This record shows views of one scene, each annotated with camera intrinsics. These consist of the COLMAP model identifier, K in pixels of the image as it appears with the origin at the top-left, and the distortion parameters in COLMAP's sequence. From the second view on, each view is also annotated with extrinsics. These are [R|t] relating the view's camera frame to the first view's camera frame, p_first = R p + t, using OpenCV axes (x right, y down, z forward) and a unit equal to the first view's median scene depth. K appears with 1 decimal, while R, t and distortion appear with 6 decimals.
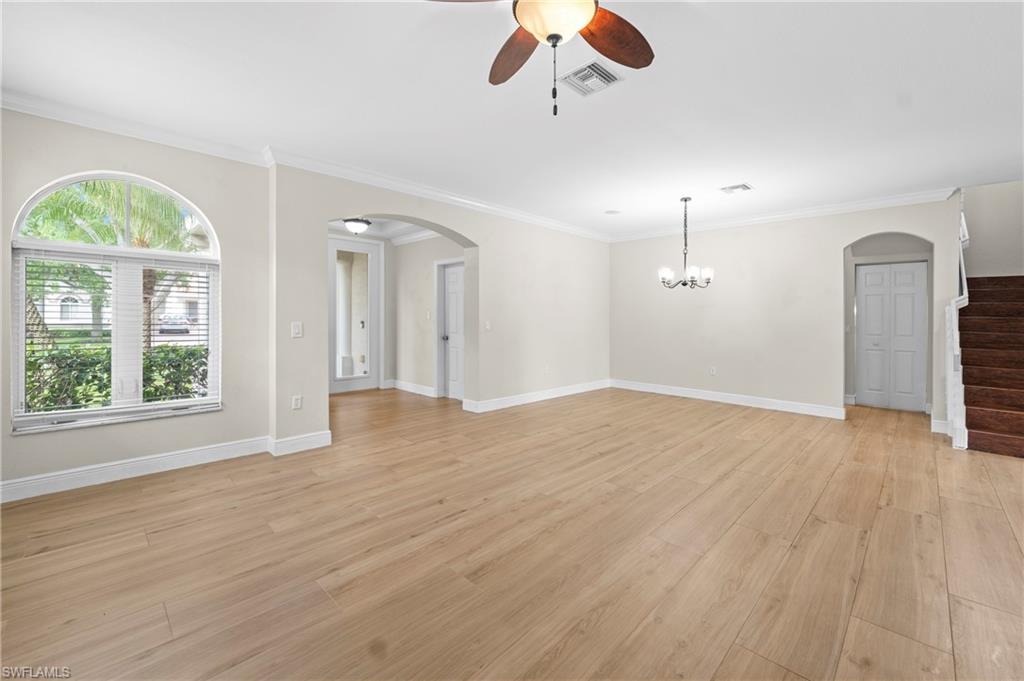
lens RADIAL K [[422.3, 0, 508.0], [0, 422.3, 313.8], [0, 0, 1]] dist [-0.003913, -0.000004]
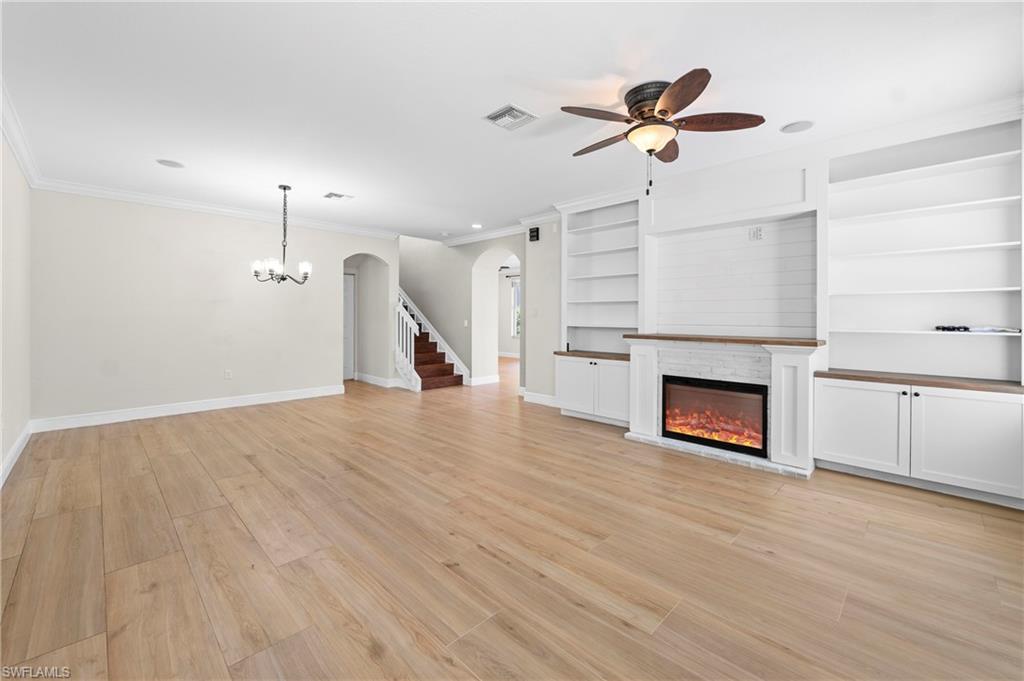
lens RADIAL K [[416.7, 0, 514.1], [0, 416.7, 316.9], [0, 0, 1]] dist [-0.003374, -0.000050]
pose [[-0.000389, -0.007530, 0.999972, -0.856873], [-0.014122, 0.999872, 0.007523, -0.001953], [-0.999900, -0.014119, -0.000495, 0.857389]]
